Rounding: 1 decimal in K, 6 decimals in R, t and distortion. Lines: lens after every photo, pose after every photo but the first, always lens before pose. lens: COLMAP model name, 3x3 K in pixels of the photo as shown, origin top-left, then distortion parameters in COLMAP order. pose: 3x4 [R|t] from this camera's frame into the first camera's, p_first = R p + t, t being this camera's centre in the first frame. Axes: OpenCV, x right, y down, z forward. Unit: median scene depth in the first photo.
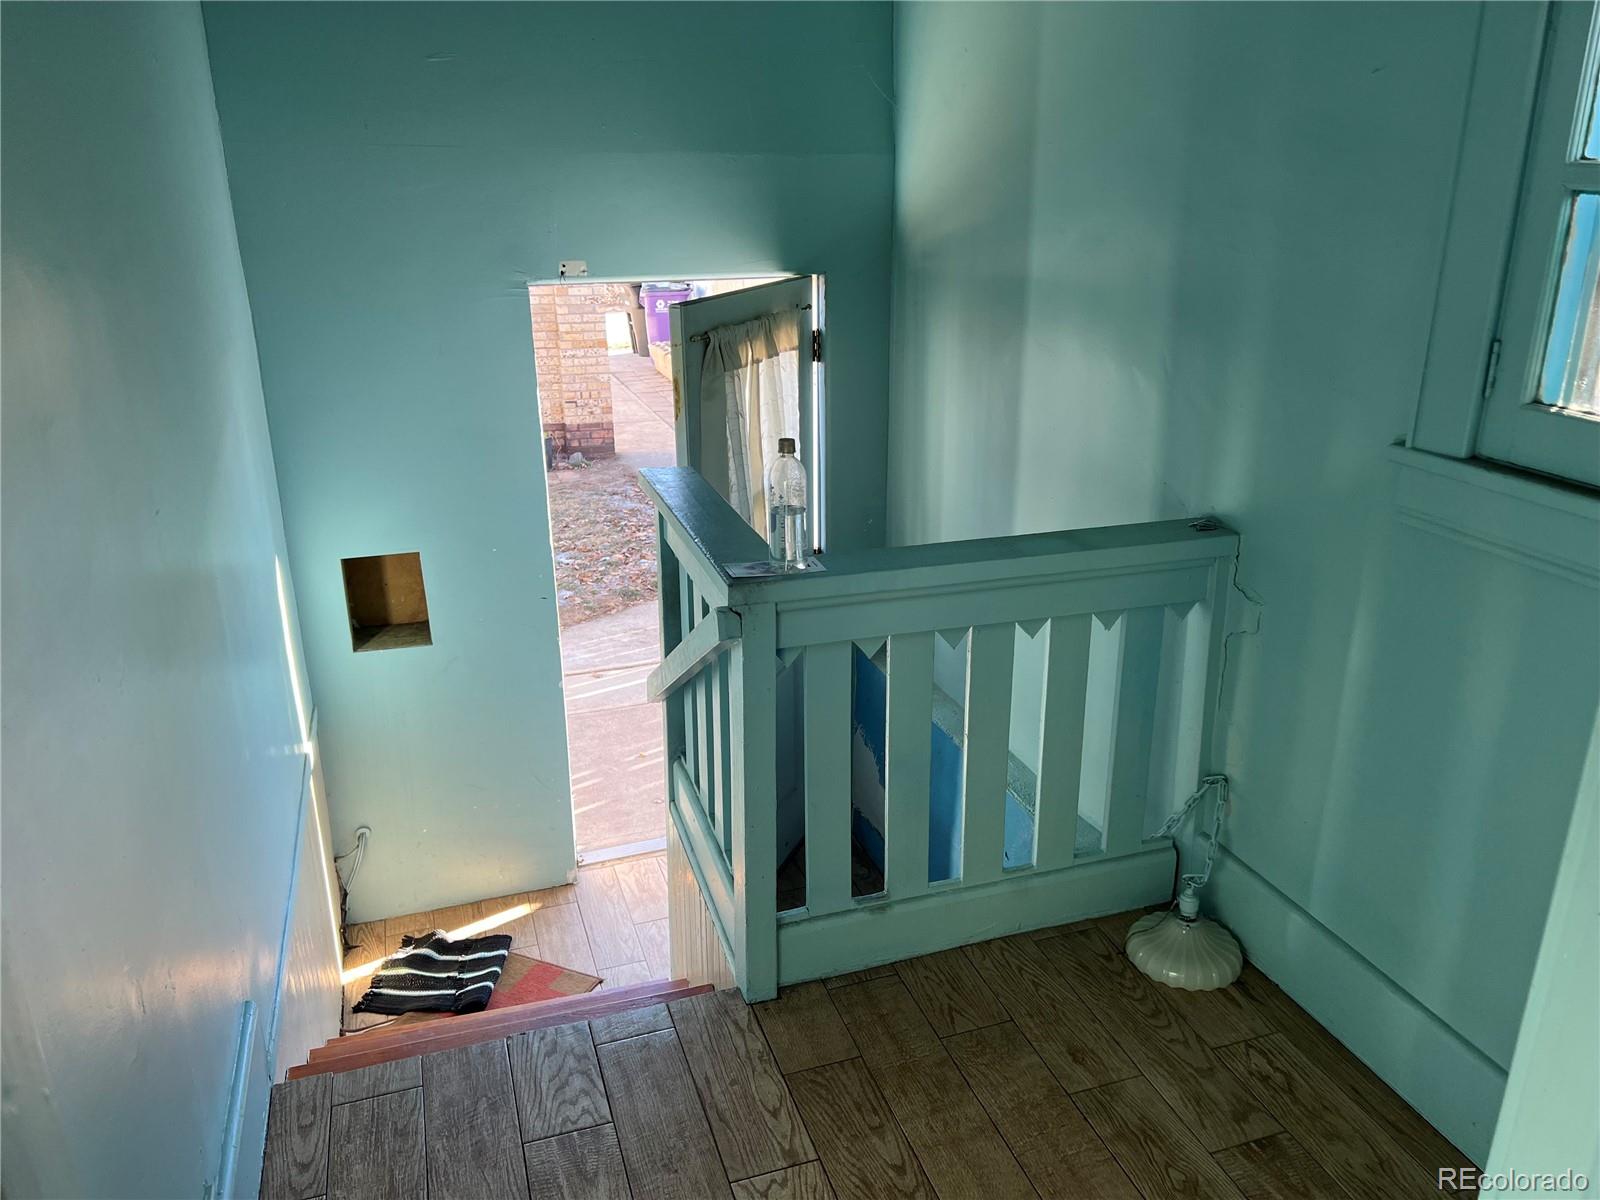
lens RADIAL K [[1195.0, 0, 797.4], [0, 1195.0, 589.4], [0, 0, 1]] dist [0.085935, -0.013566]
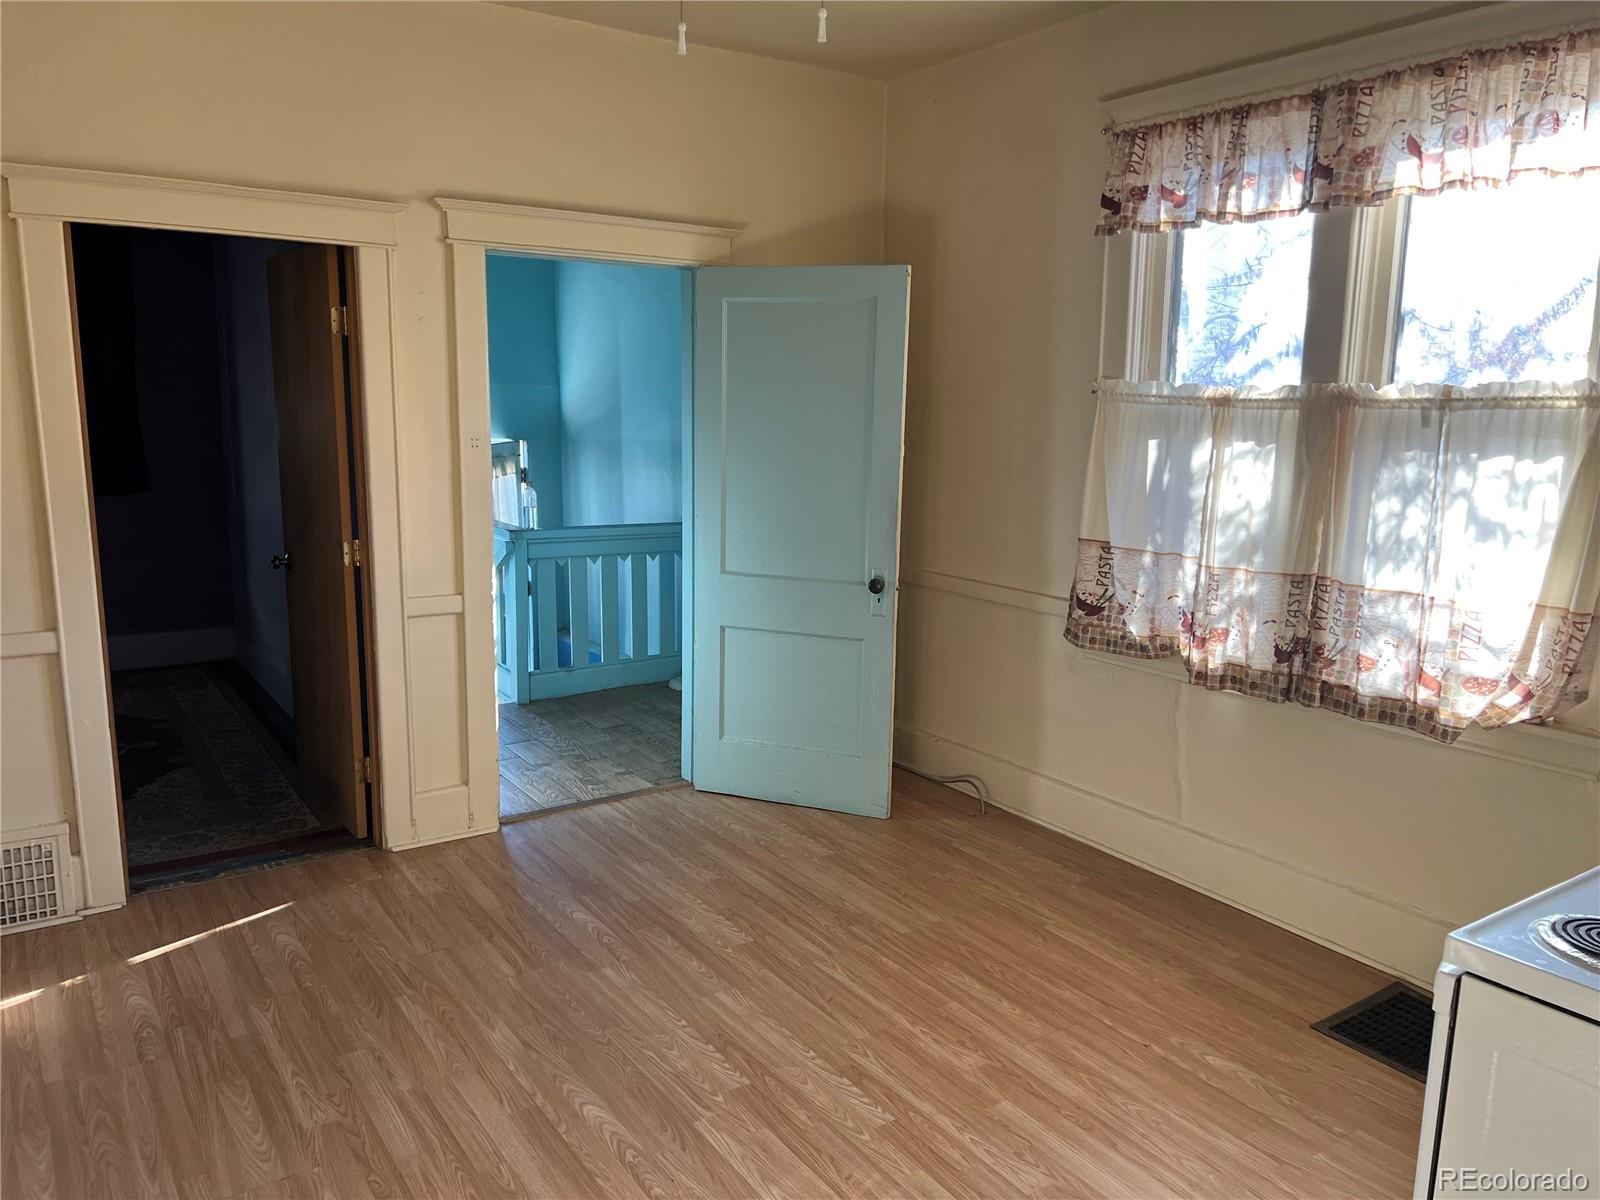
lens RADIAL K [[1195.0, 0, 796.4], [0, 1195.0, 603.6], [0, 0, 1]] dist [0.085935, -0.013566]
pose [[0.961615, -0.030768, 0.272670, -0.124537], [0.076362, 0.984447, -0.158219, 0.448794], [-0.263561, 0.172967, 0.949009, -1.227046]]
